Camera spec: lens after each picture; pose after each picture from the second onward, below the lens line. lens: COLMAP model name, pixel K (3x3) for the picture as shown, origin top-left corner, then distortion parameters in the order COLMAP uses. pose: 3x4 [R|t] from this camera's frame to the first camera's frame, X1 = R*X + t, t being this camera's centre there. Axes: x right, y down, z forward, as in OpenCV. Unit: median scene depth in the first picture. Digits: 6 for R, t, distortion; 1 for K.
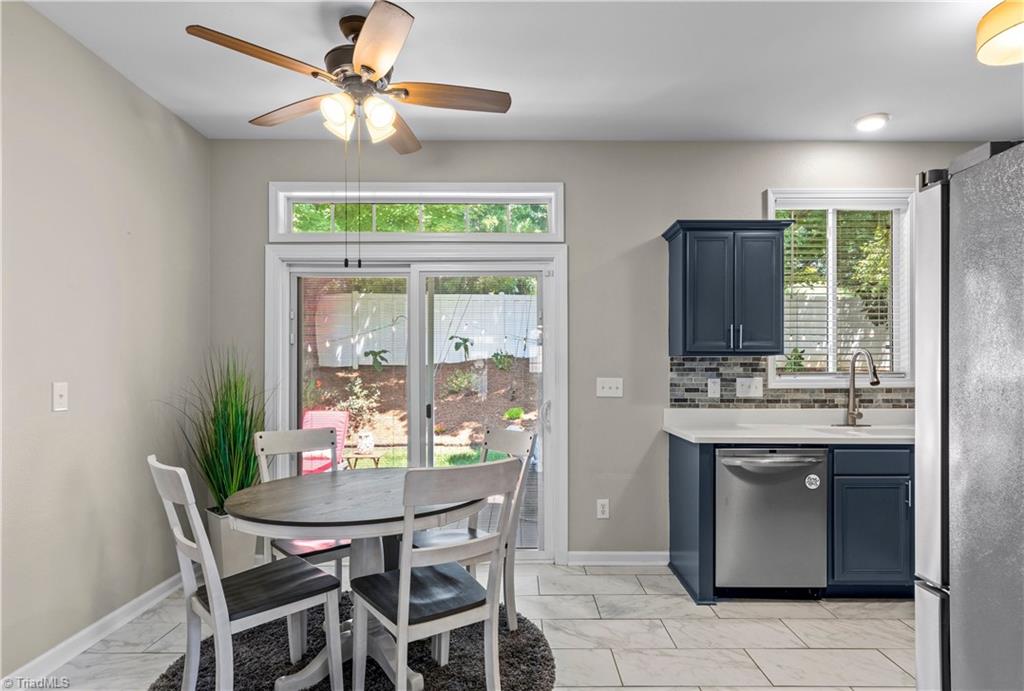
lens RADIAL K [[564.8, 0, 515.3], [0, 564.8, 365.3], [0, 0, 1]] dist [0.002749, -0.003088]
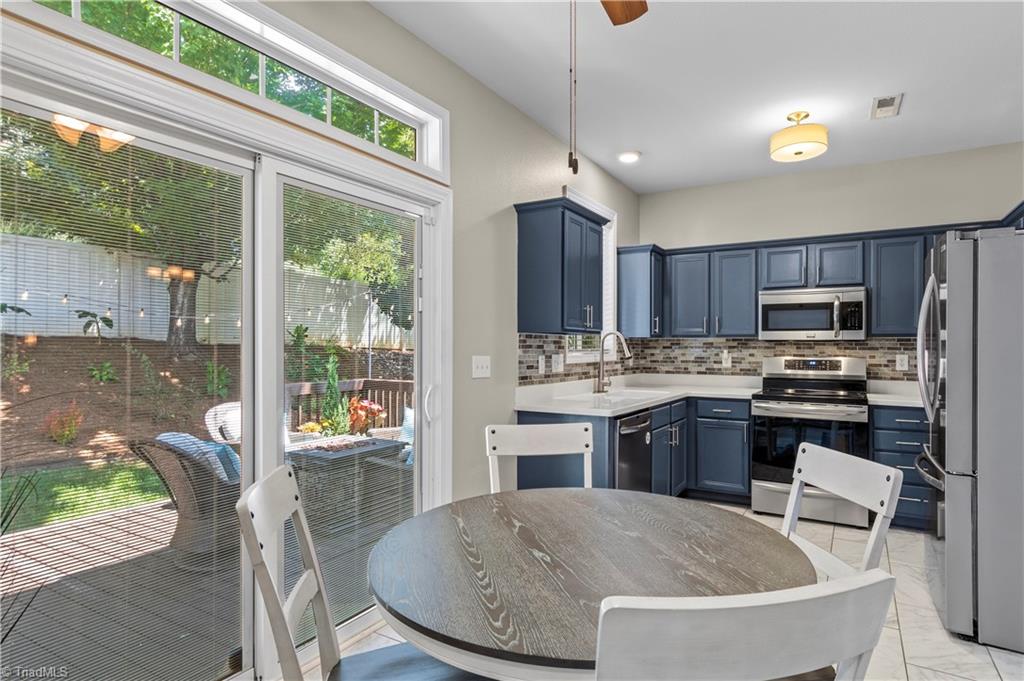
lens RADIAL K [[564.8, 0, 534.2], [0, 564.8, 346.2], [0, 0, 1]] dist [0.002749, -0.003088]
pose [[0.496248, 0.003446, 0.868174, -0.550142], [-0.011671, 0.999928, 0.002702, 0.003993], [-0.868102, -0.011473, 0.496253, 0.501114]]
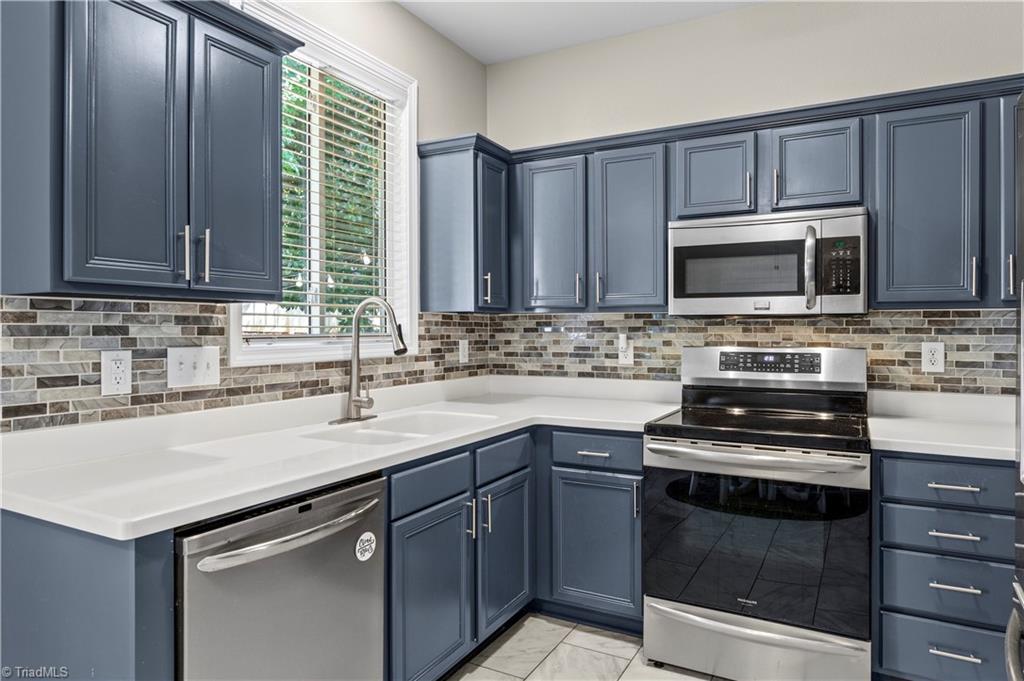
lens RADIAL K [[618.7, 0, 548.7], [0, 618.7, 334.0], [0, 0, 1]] dist [-0.013631, 0.000619]
pose [[0.446671, -0.007270, 0.894669, 0.078987], [-0.007741, 0.999898, 0.011990, 0.002233], [-0.894665, -0.012281, 0.446569, 0.494780]]
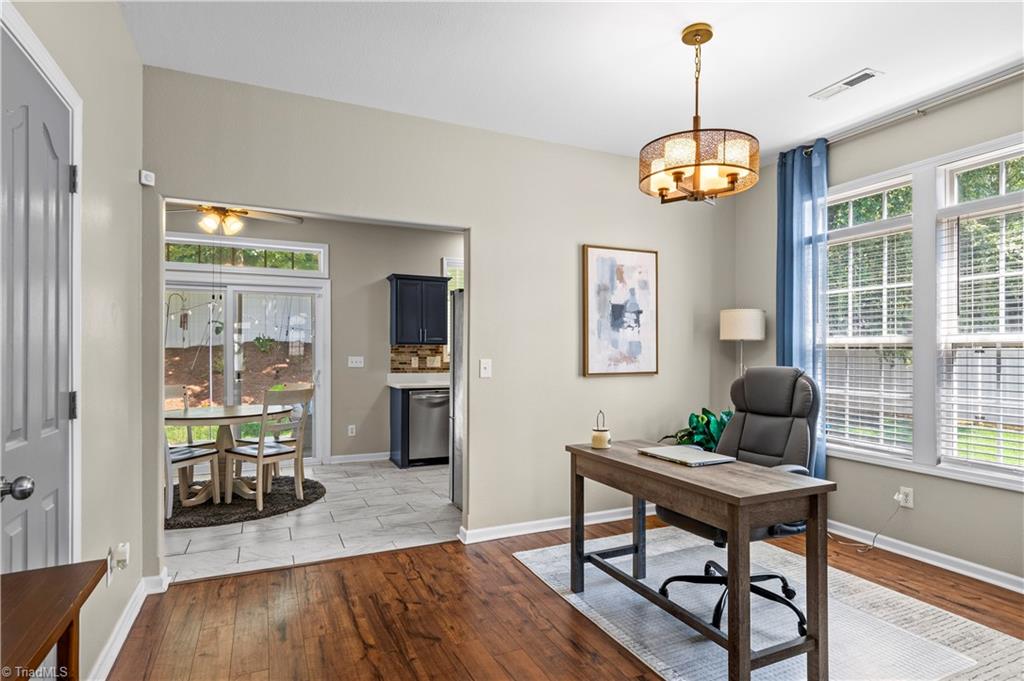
lens RADIAL K [[564.8, 0, 545.4], [0, 564.8, 351.4], [0, 0, 1]] dist [0.002749, -0.003088]
pose [[0.890992, 0.001421, 0.454017, -0.108256], [-0.004705, 0.999970, 0.006103, -0.008102], [-0.453995, -0.007574, 0.890972, -0.844939]]
